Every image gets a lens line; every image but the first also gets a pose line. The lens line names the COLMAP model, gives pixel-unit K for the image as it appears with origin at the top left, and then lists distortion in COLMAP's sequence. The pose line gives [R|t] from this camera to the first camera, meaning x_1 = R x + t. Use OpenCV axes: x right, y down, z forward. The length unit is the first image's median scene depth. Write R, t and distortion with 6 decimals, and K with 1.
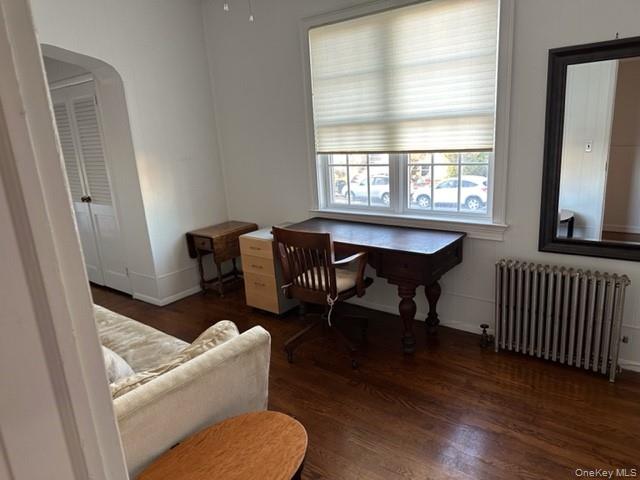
lens RADIAL K [[456.4, 0, 321.1], [0, 456.4, 247.0], [0, 0, 1]] dist [0.078561, -0.075397]
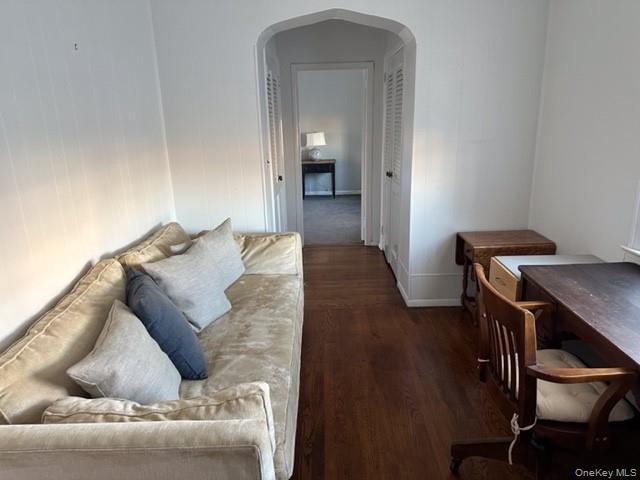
lens RADIAL K [[447.7, 0, 317.2], [0, 447.7, 241.5], [0, 0, 1]] dist [0.063418, -0.076676]
pose [[0.624728, 0.256850, -0.737389, 0.210690], [-0.217410, 0.964225, 0.151669, -0.122603], [0.749965, 0.065564, 0.658220, 0.441953]]
